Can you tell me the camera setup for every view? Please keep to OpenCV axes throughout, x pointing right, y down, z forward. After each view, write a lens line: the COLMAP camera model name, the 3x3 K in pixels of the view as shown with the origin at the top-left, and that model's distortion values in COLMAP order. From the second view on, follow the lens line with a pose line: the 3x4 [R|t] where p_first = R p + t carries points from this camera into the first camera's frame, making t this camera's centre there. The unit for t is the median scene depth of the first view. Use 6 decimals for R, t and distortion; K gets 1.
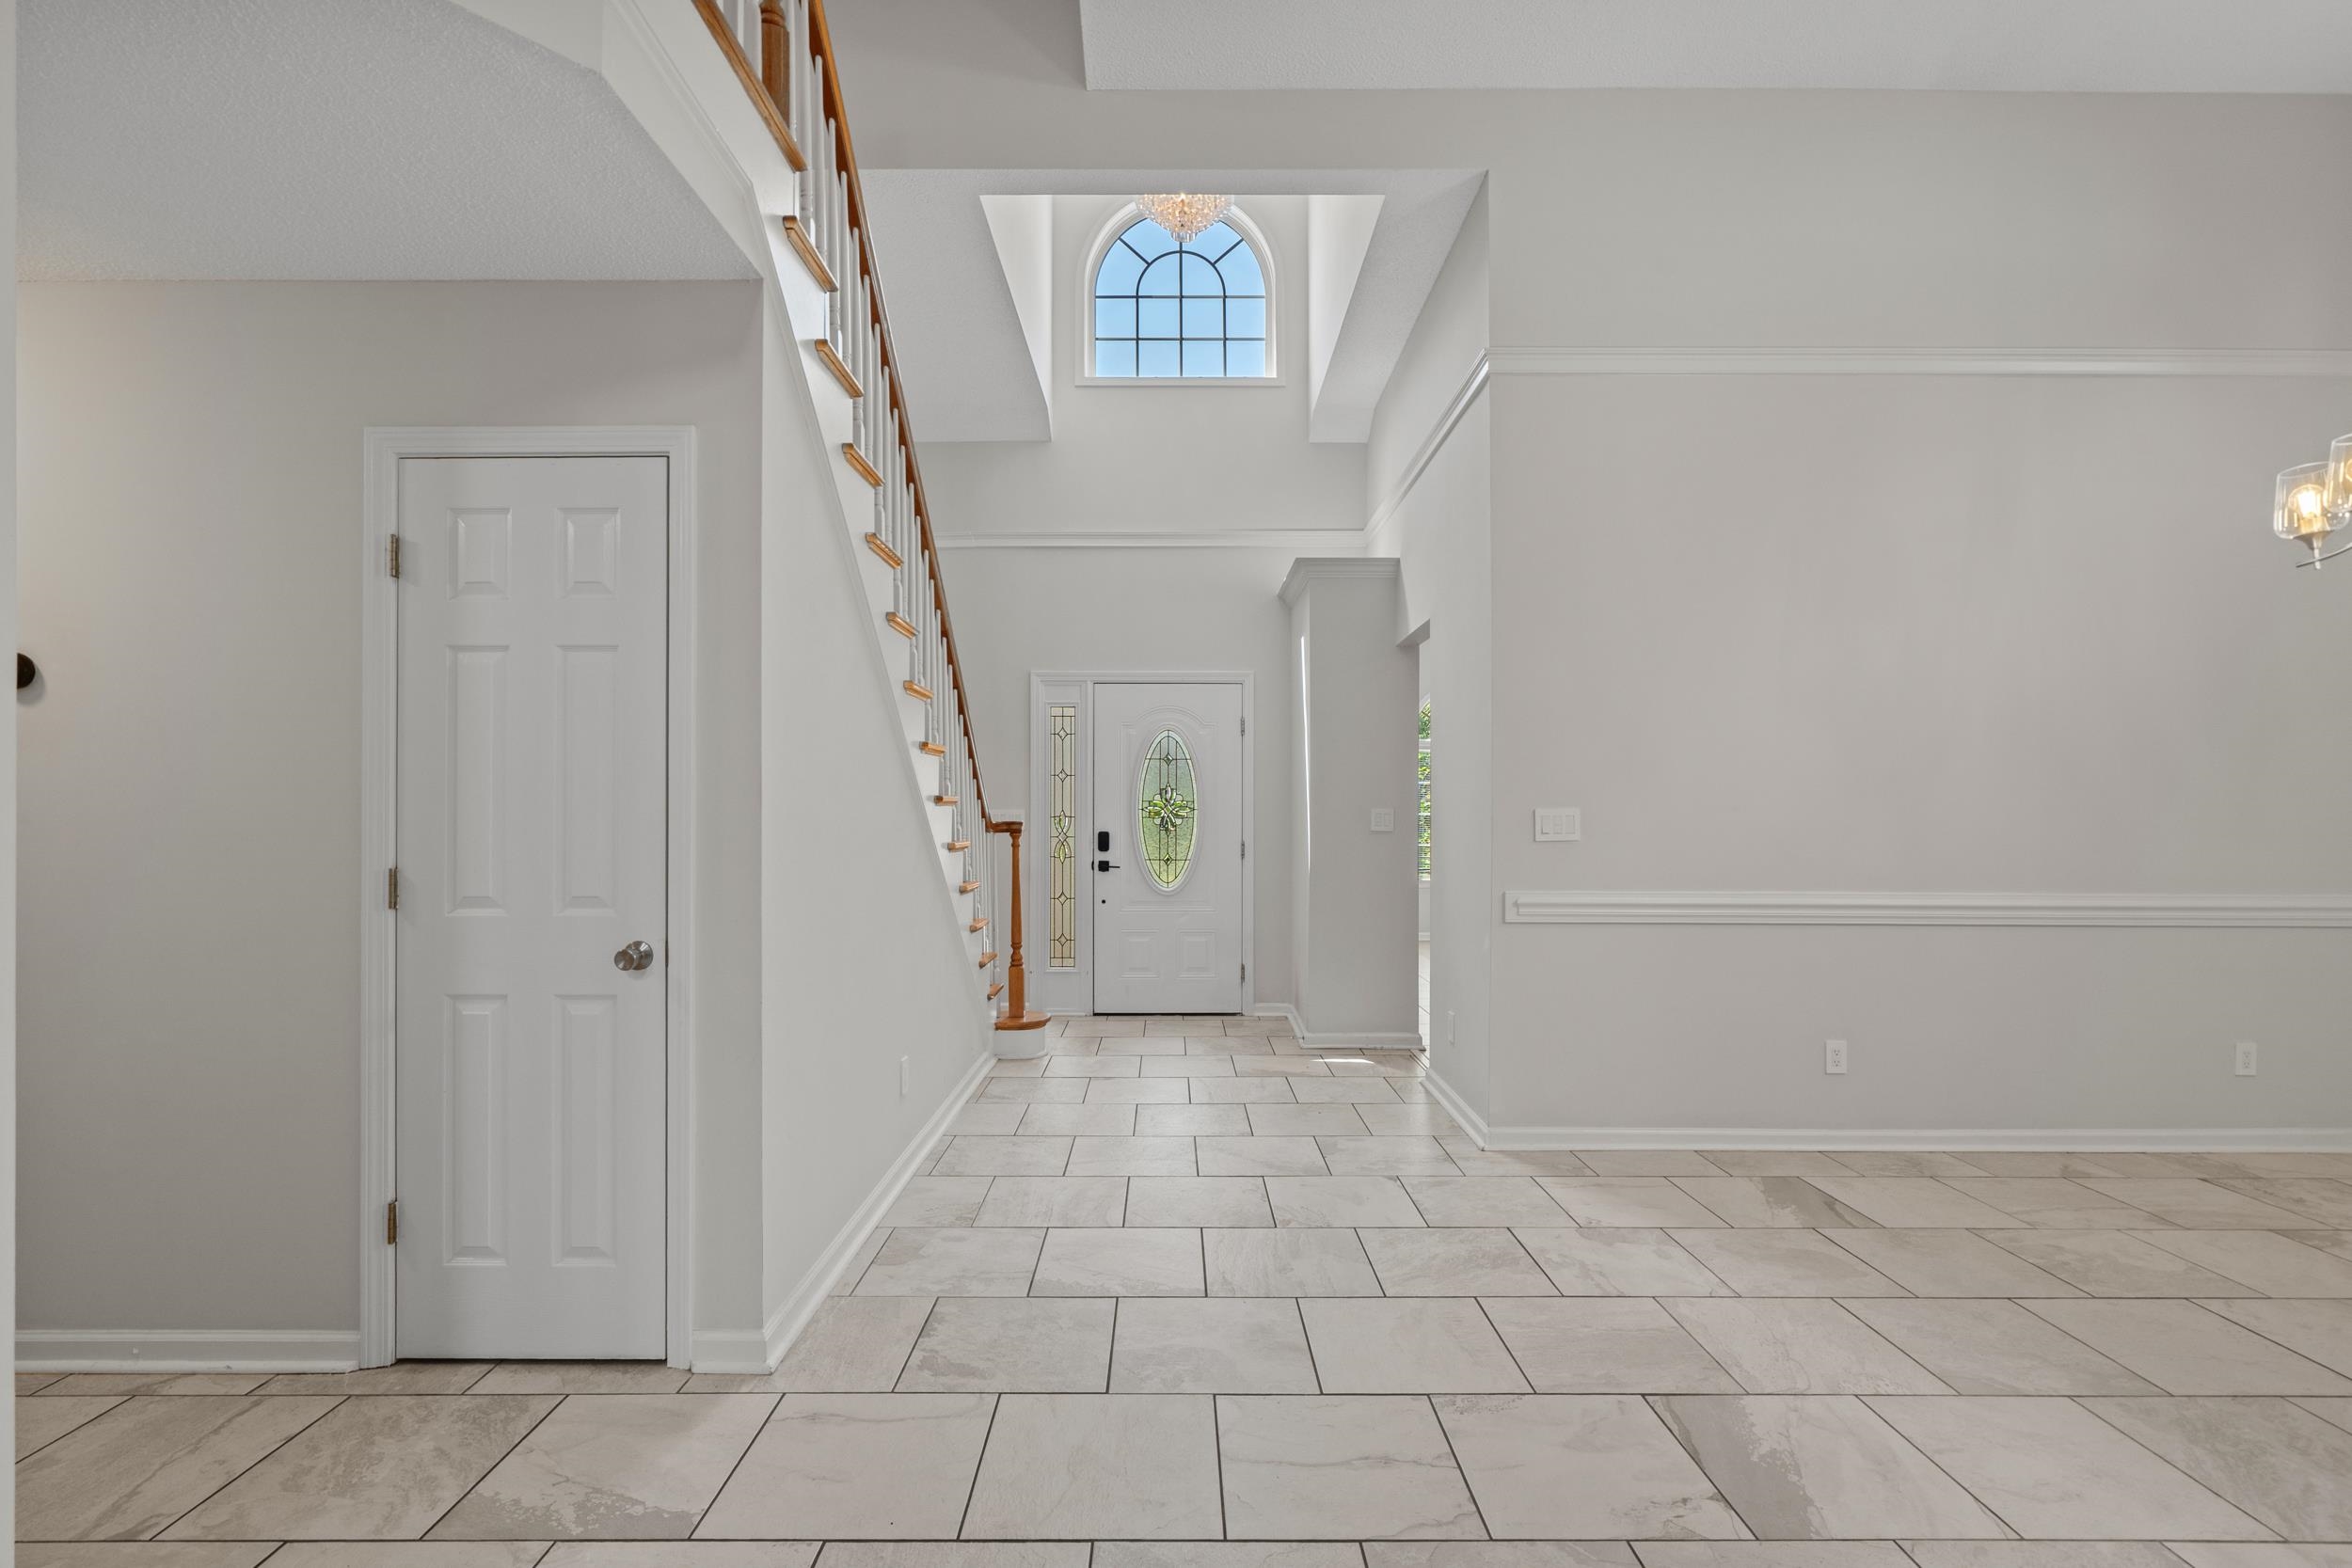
lens RADIAL K [[1079.9, 0, 1185.6], [0, 1079.9, 796.7], [0, 0, 1]] dist [-0.004632, 0.002036]
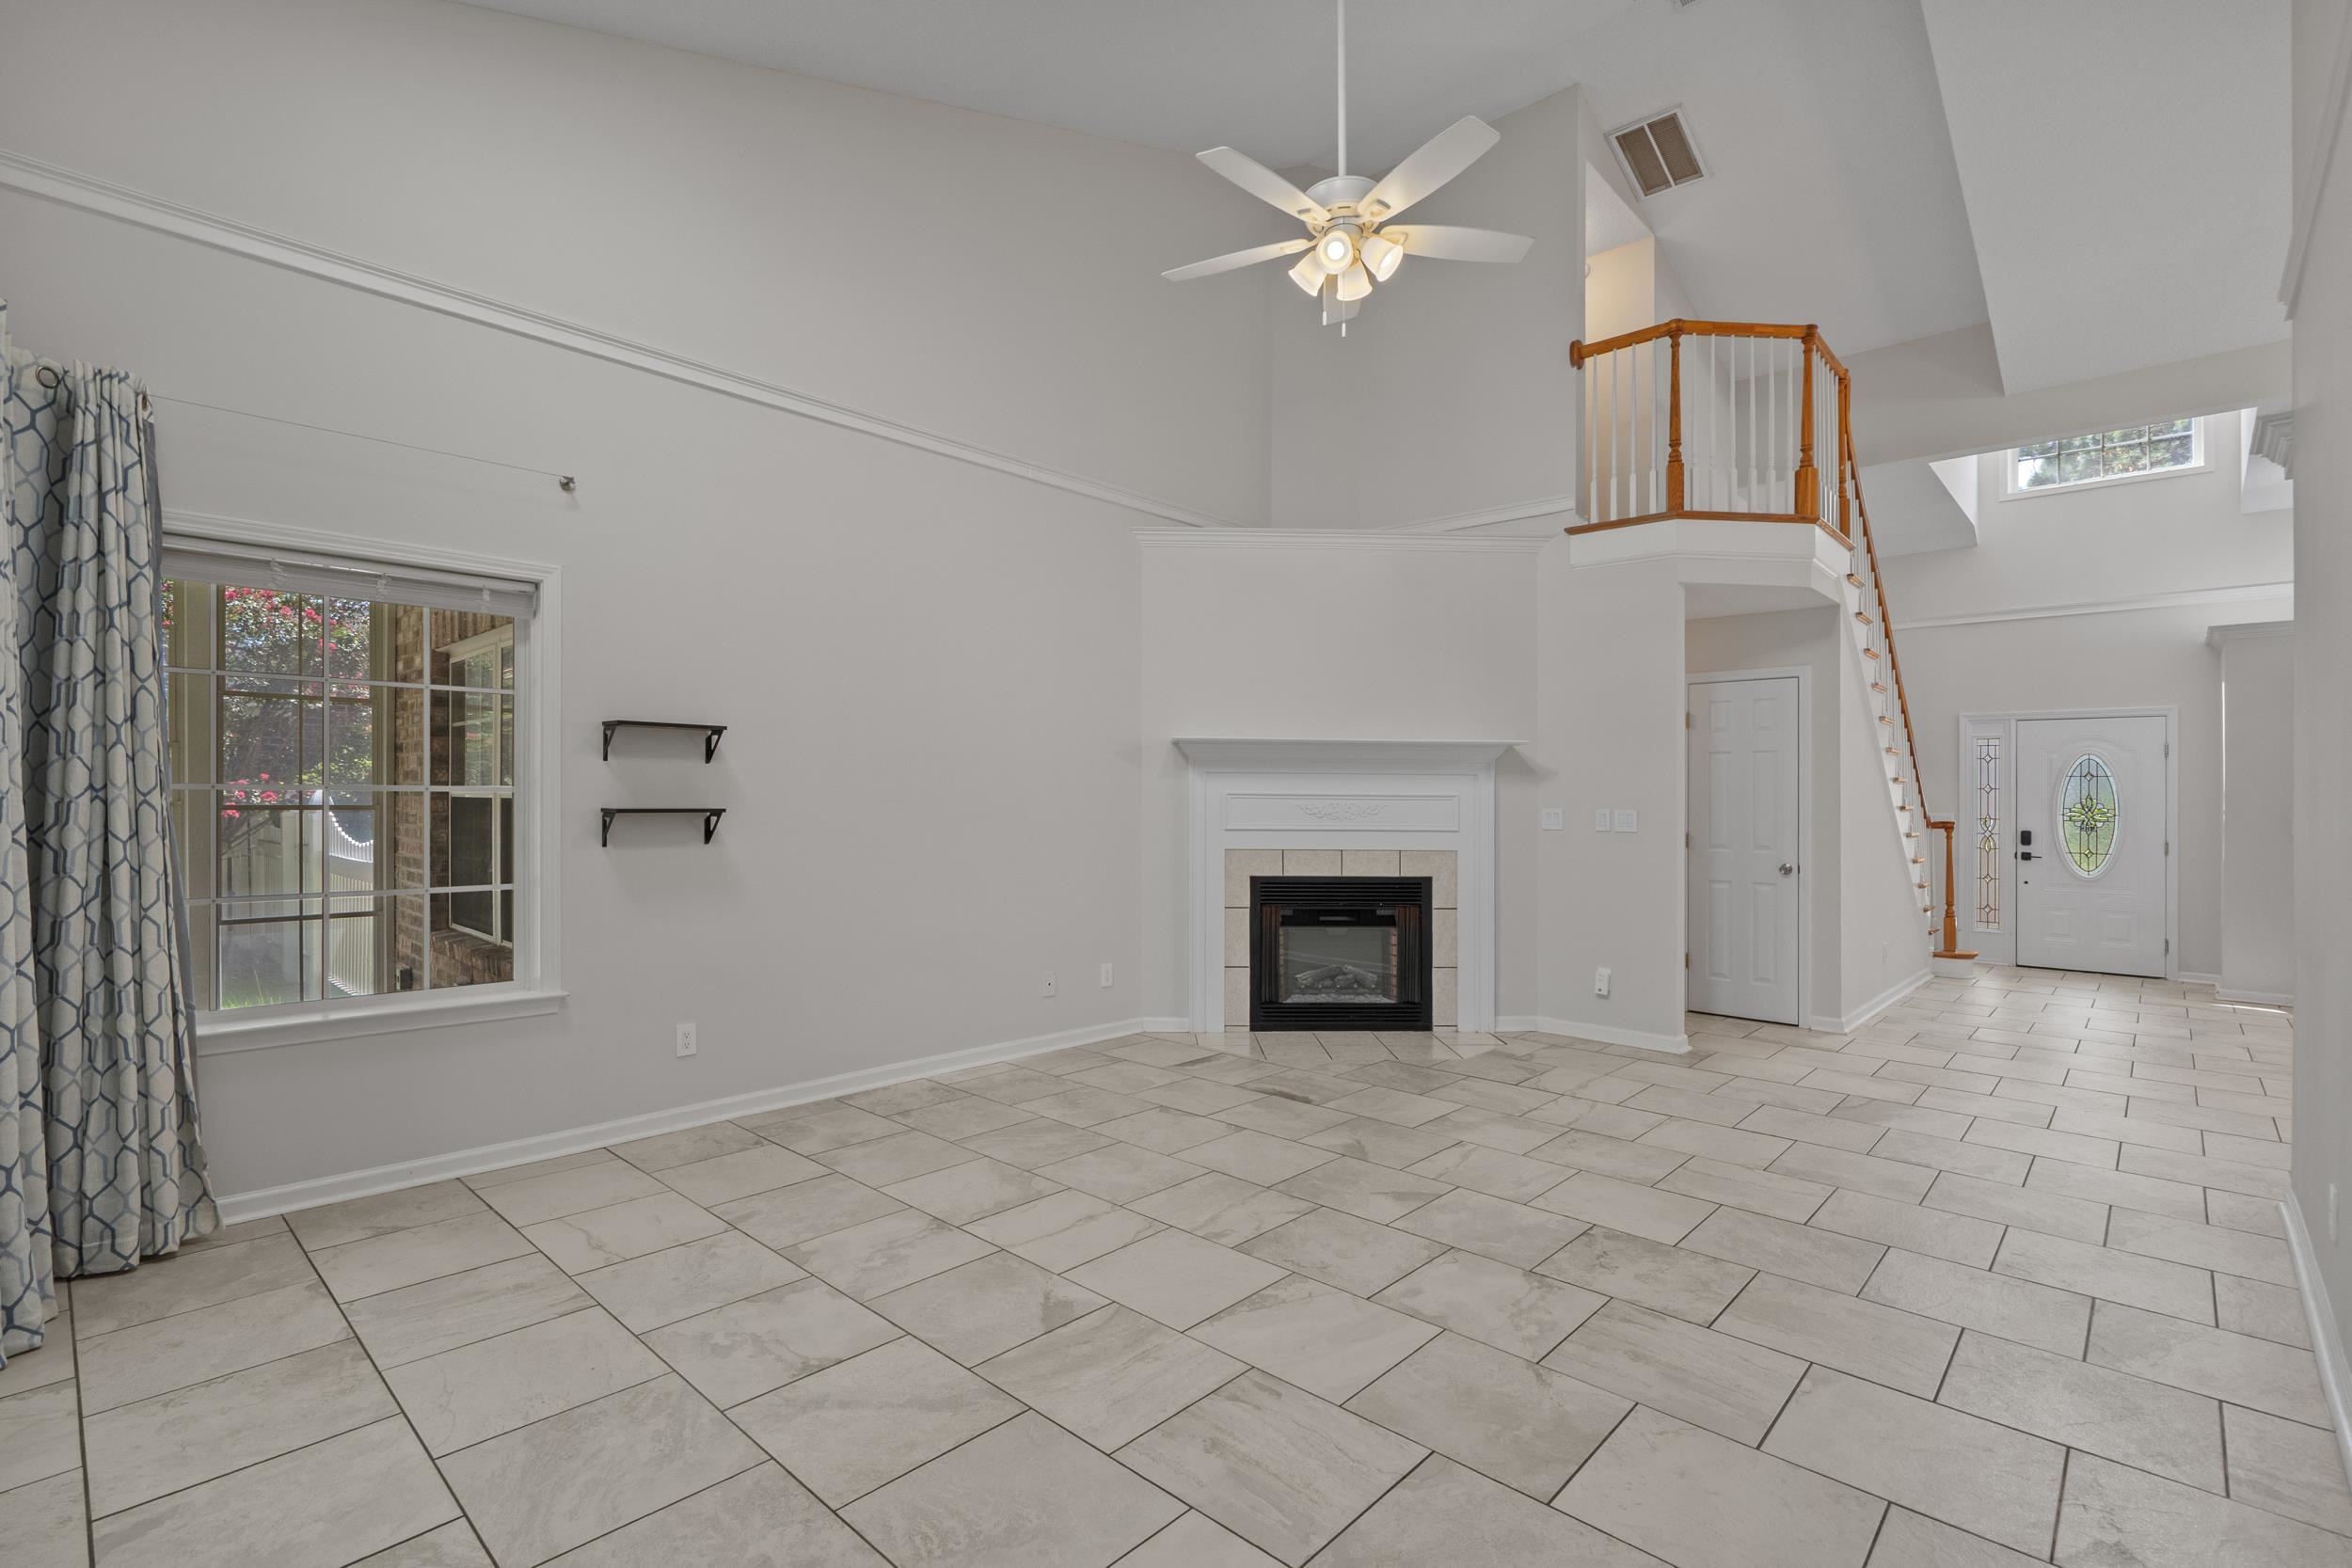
lens RADIAL K [[1079.9, 0, 1169.5], [0, 1079.9, 781.4], [0, 0, 1]] dist [-0.004632, 0.002036]
pose [[0.722228, -0.004229, -0.691642, 0.132515], [-0.003099, 0.999951, -0.009349, -0.021190], [0.691648, 0.008896, 0.722180, -1.139948]]
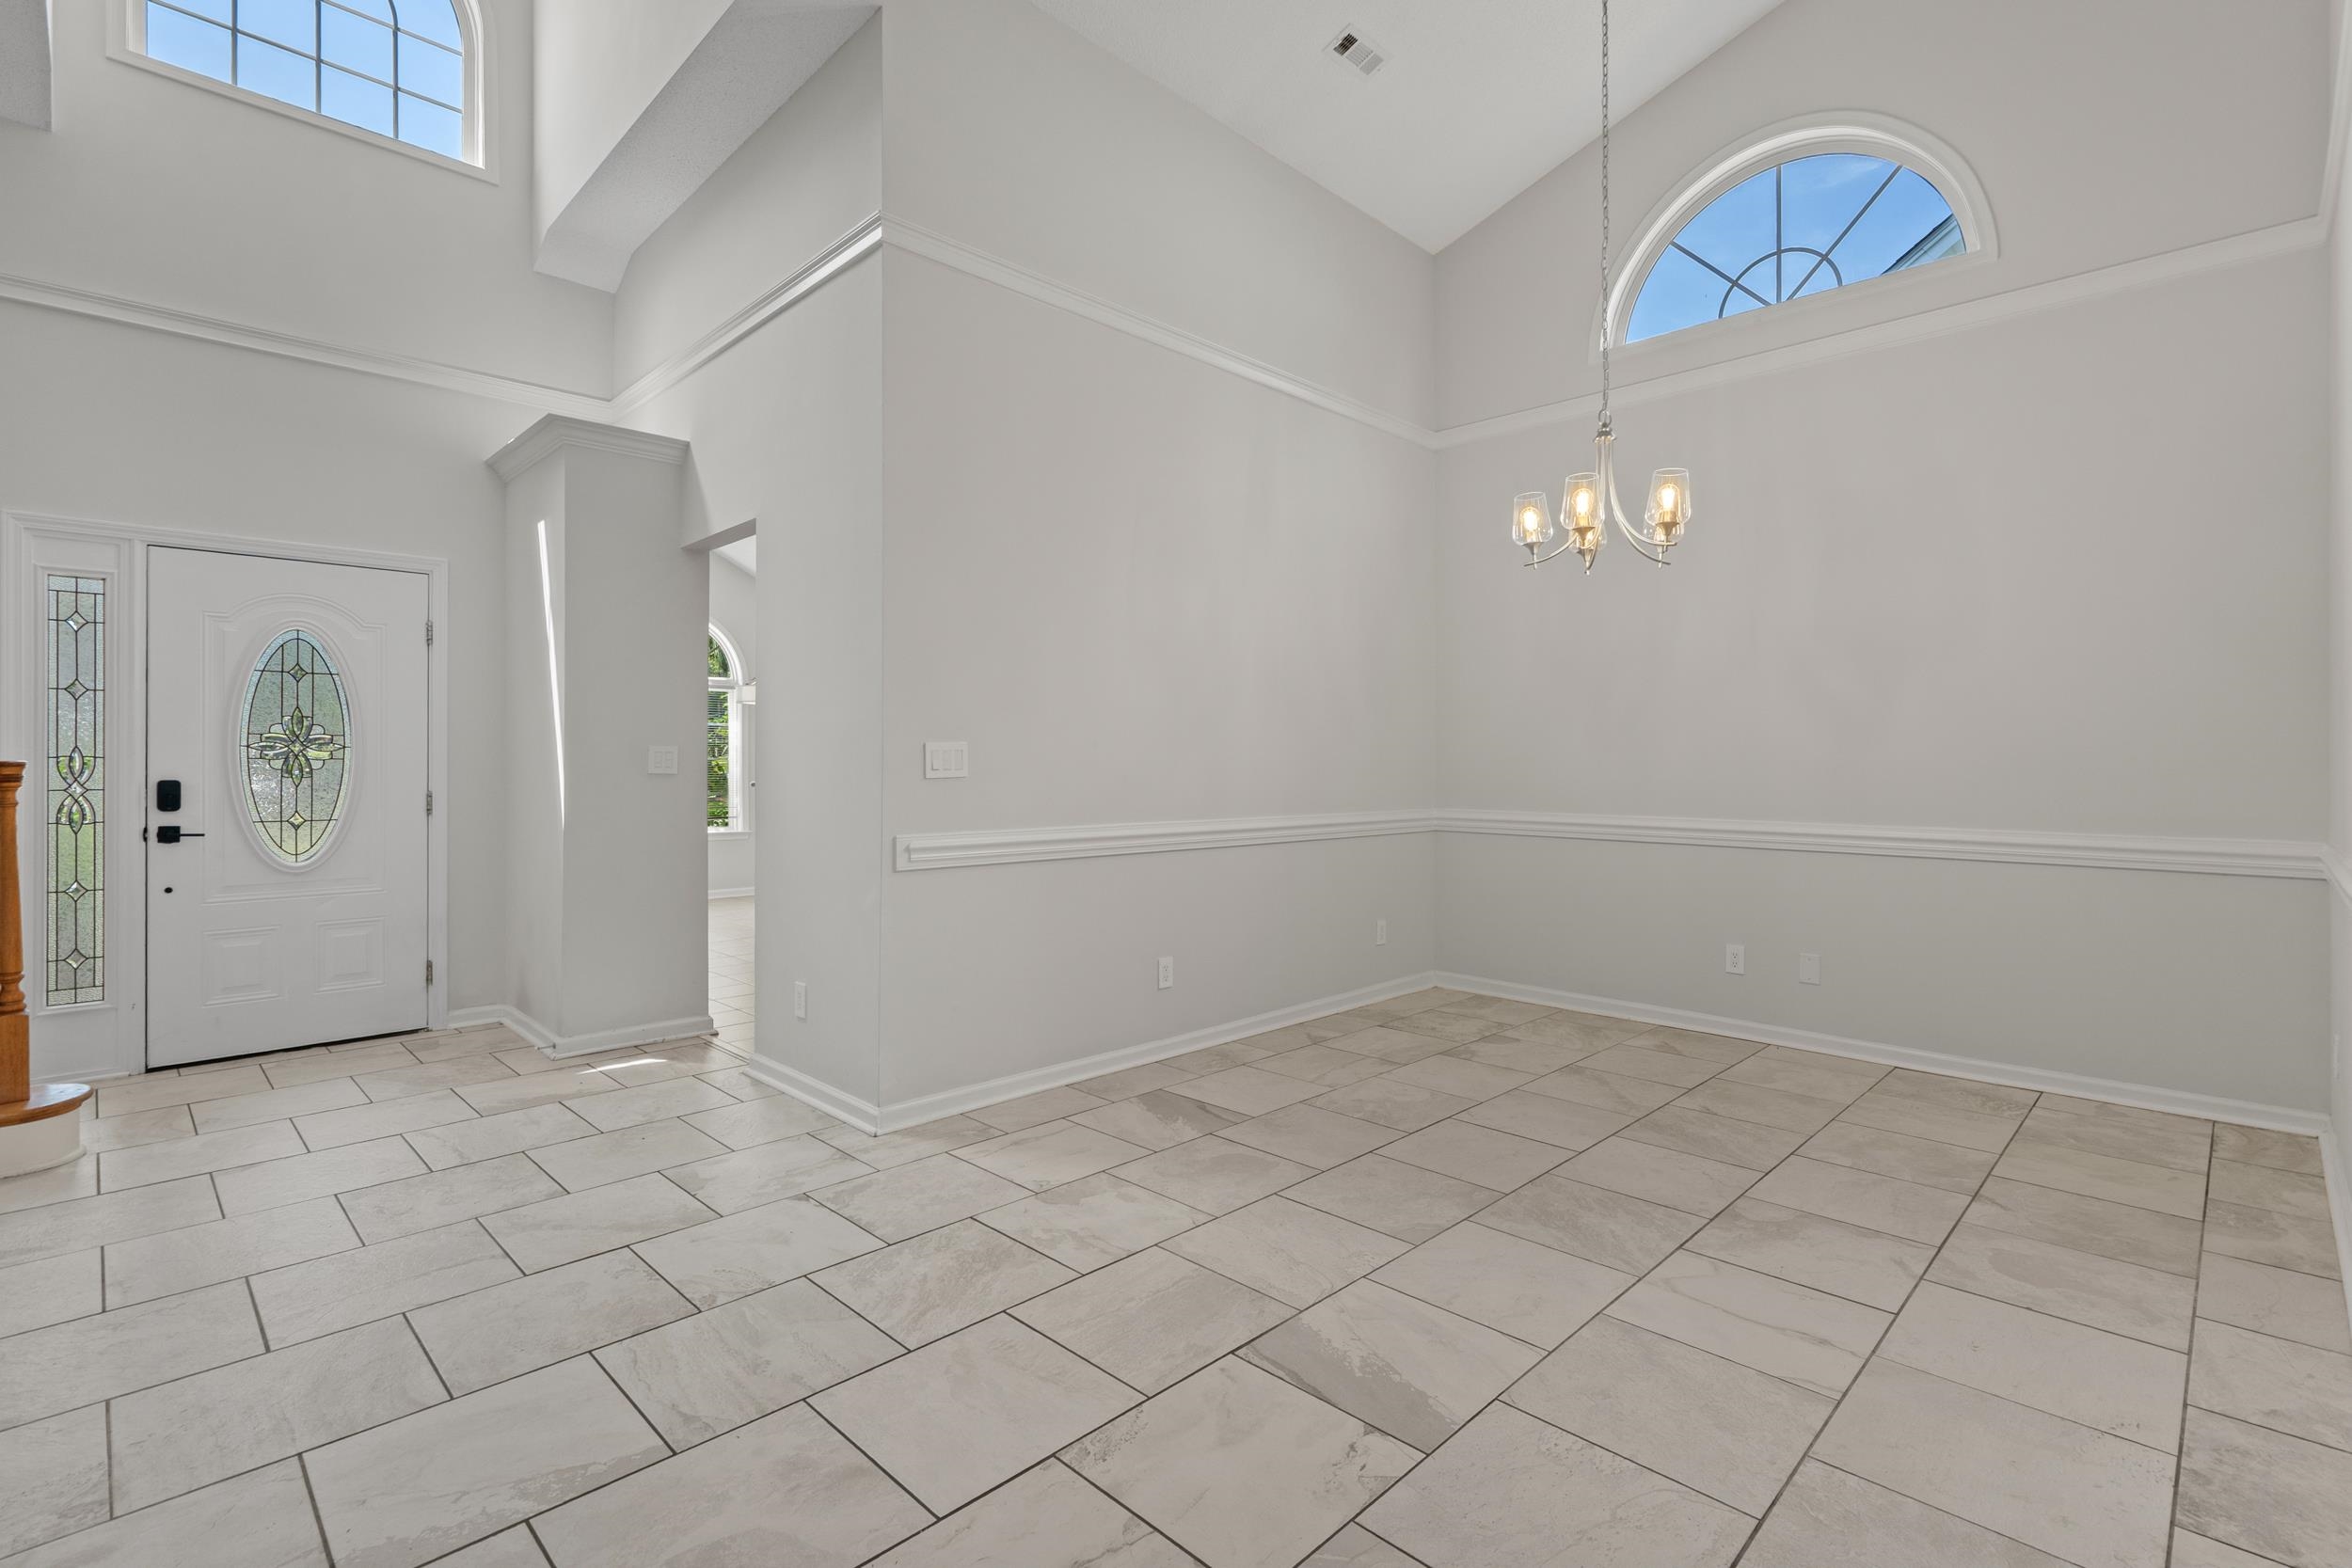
lens RADIAL K [[1079.9, 0, 1179.0], [0, 1079.9, 753.9], [0, 0, 1]] dist [-0.004632, 0.002036]
pose [[0.710359, 0.004069, 0.703827, -0.160050], [-0.008366, 0.999961, 0.002663, 0.016353], [-0.703789, -0.007780, 0.710366, 0.211658]]
